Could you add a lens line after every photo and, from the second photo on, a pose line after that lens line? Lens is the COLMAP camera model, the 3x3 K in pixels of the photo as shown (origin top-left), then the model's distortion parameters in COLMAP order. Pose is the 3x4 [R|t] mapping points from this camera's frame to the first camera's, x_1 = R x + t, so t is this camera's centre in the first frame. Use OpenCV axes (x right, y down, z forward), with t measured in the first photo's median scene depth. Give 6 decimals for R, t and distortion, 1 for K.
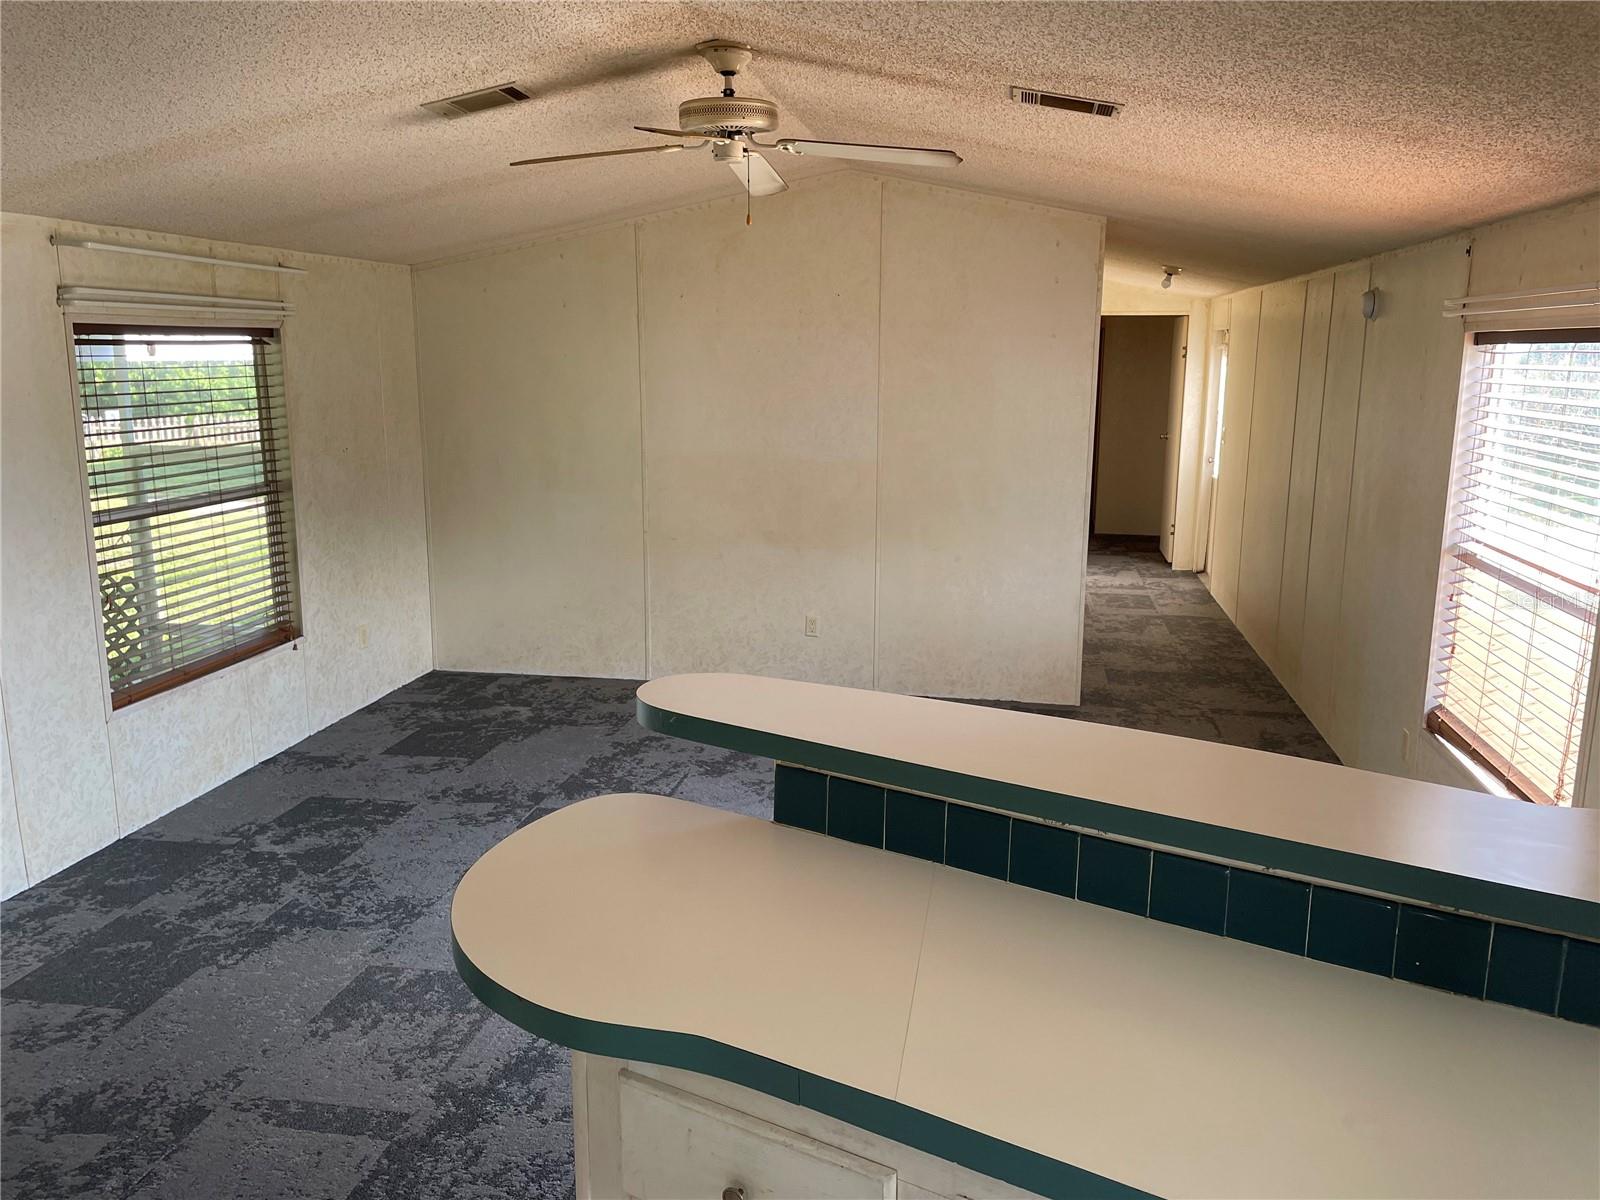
lens RADIAL K [[1193.7, 0, 801.4], [0, 1193.7, 567.9], [0, 0, 1]] dist [0.099622, -0.129319]
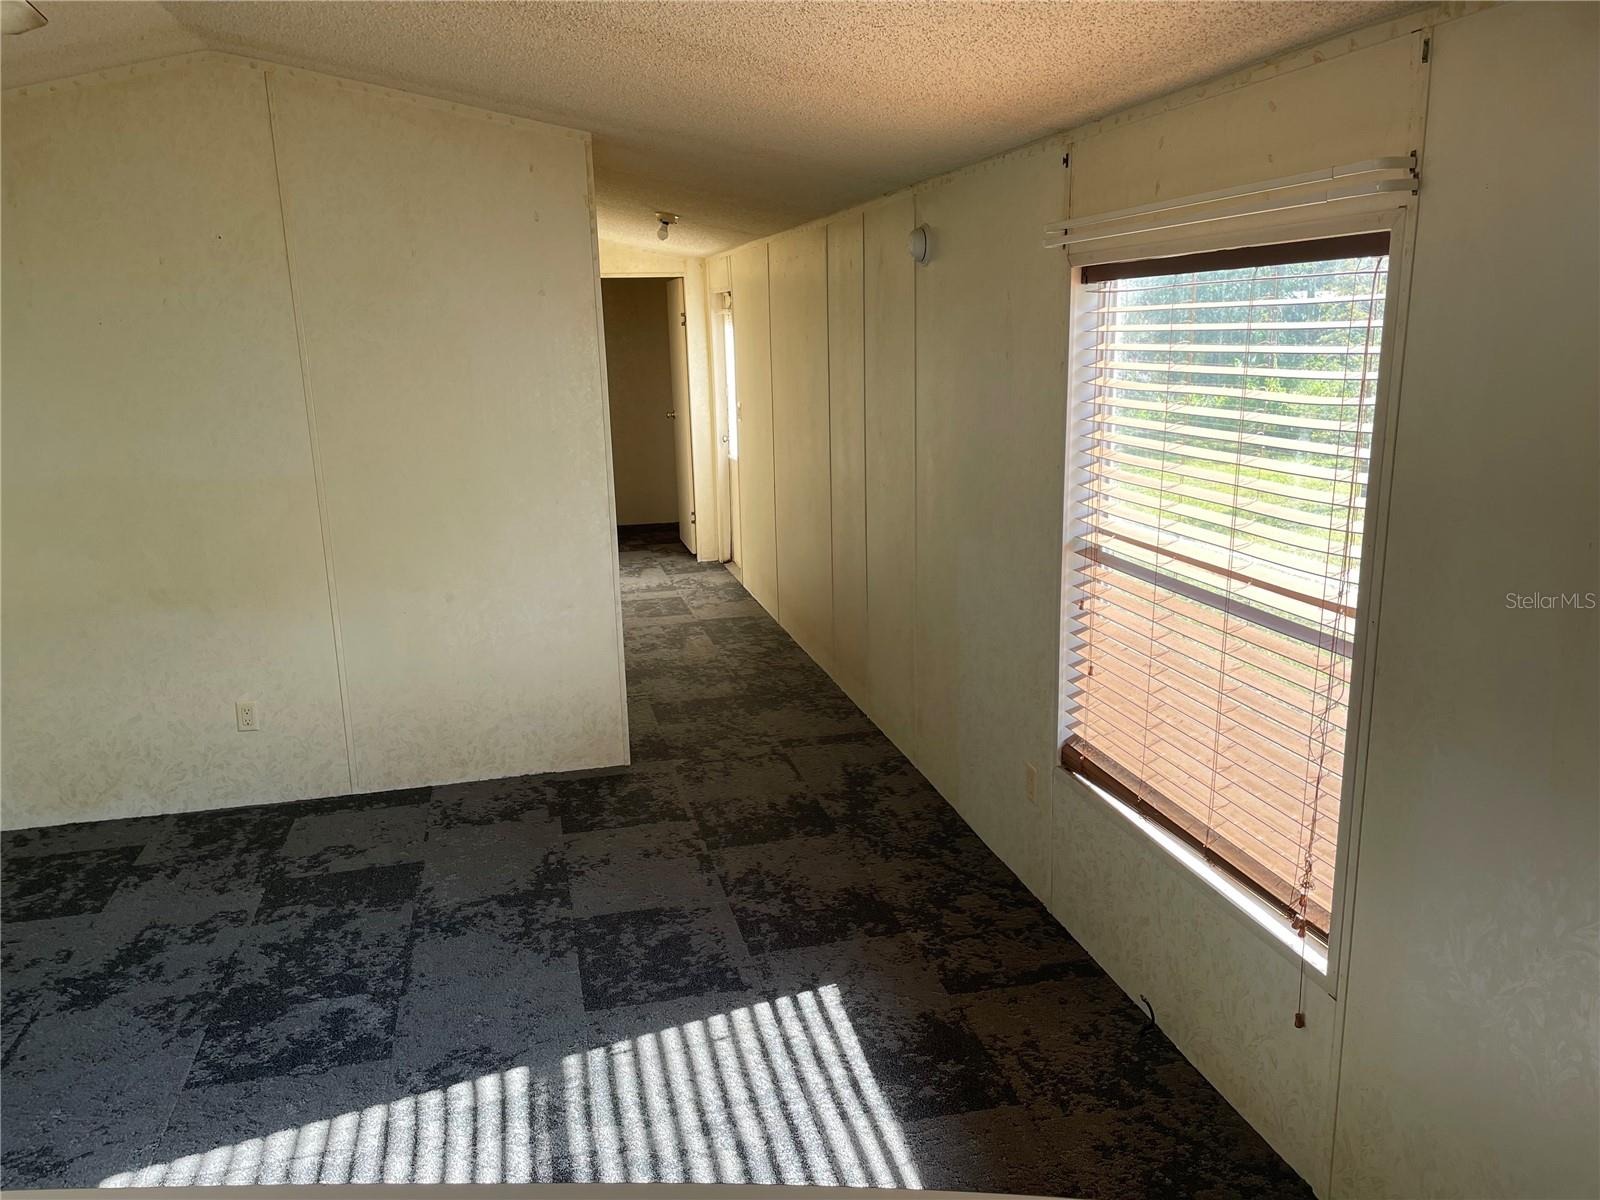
lens RADIAL K [[1197.2, 0, 793.1], [0, 1197.2, 600.6], [0, 0, 1]] dist [0.094317, -0.116053]
pose [[0.915351, -0.120896, 0.384078, 0.040264], [0.104228, 0.992492, 0.064004, -0.034084], [-0.388932, -0.018554, 0.921080, 0.240016]]
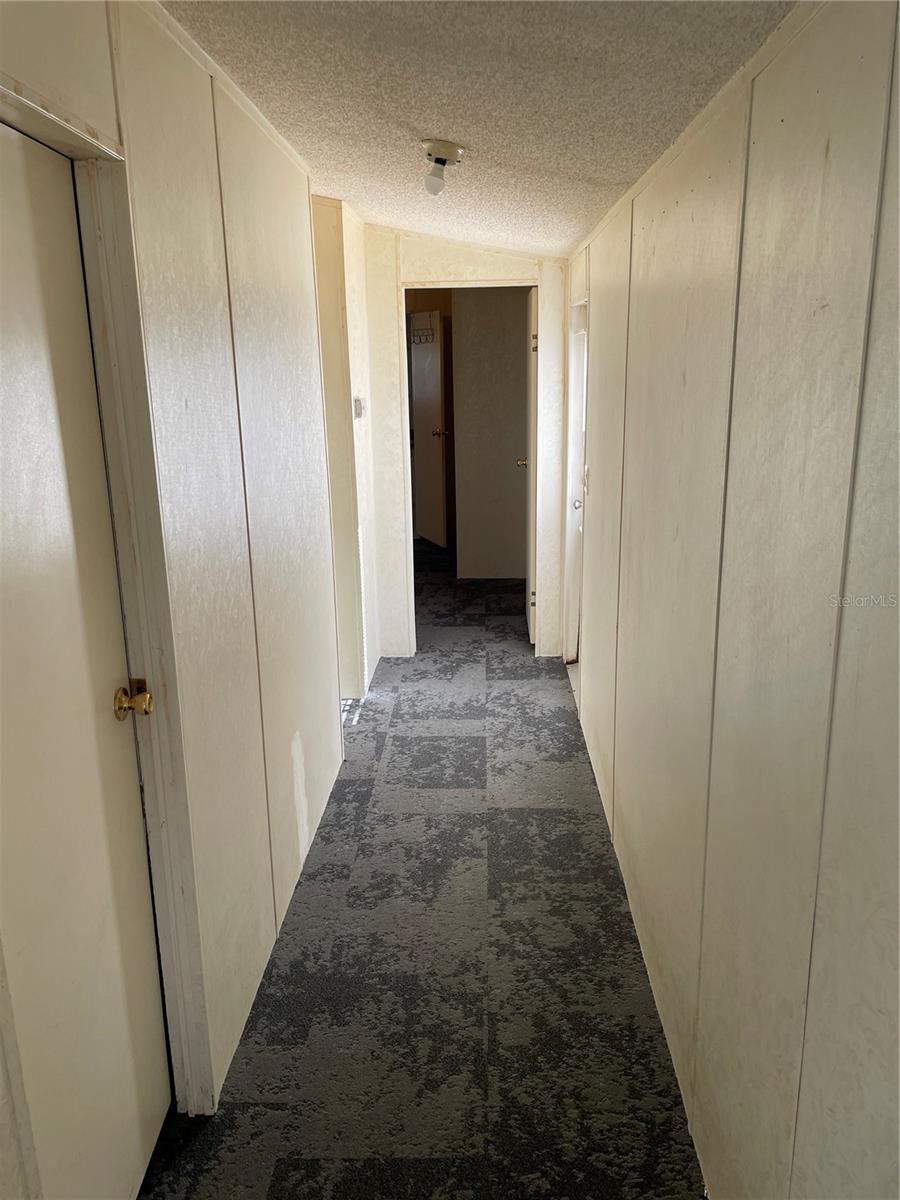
lens RADIAL K [[897.9, 0, 432.4], [0, 897.9, 594.8], [0, 0, 1]] dist [0.094317, -0.116053]
pose [[0.991333, -0.060545, 0.116587, 0.324716], [0.051337, 0.995438, 0.080427, -0.138647], [-0.120925, -0.073745, 0.989919, 0.834466]]
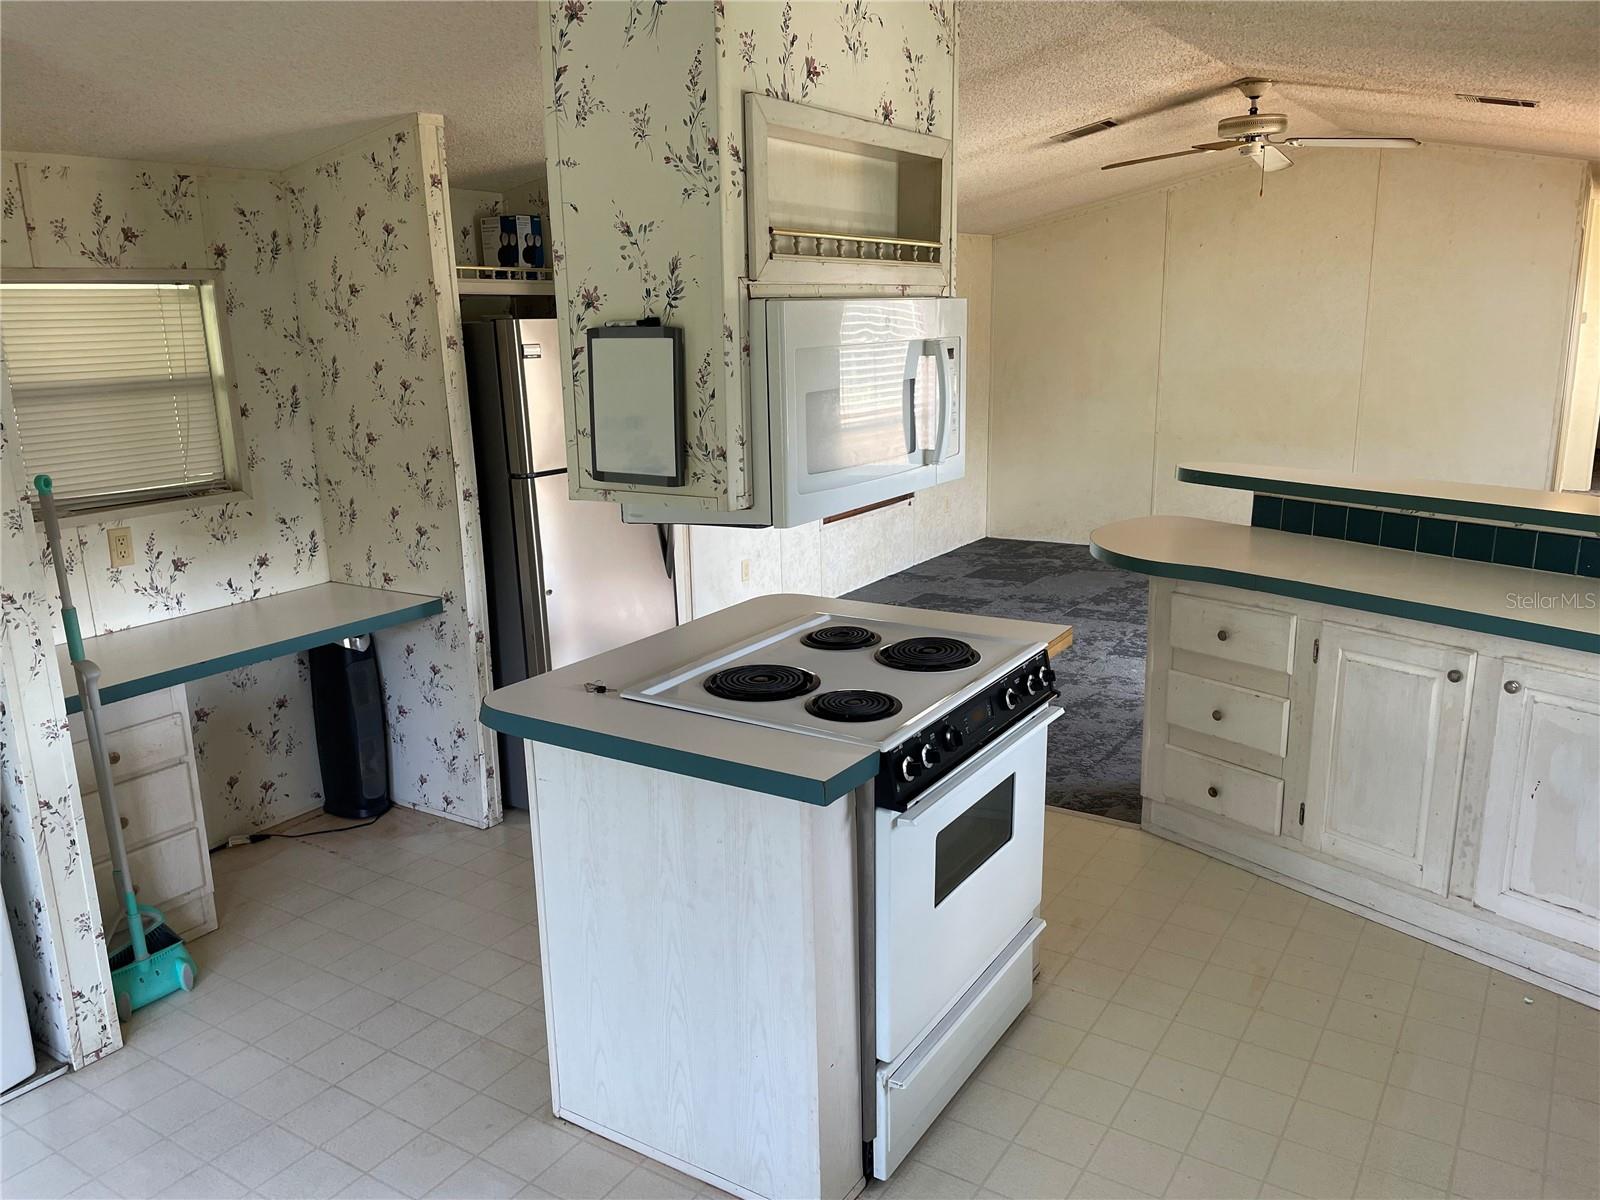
lens RADIAL K [[1197.2, 0, 793.1], [0, 1197.2, 600.6], [0, 0, 1]] dist [0.094317, -0.116053]
pose [[0.922391, 0.064833, -0.380778, 0.017637], [-0.041817, 0.996780, 0.068419, 0.085482], [0.383988, -0.047186, 0.922132, -0.399675]]
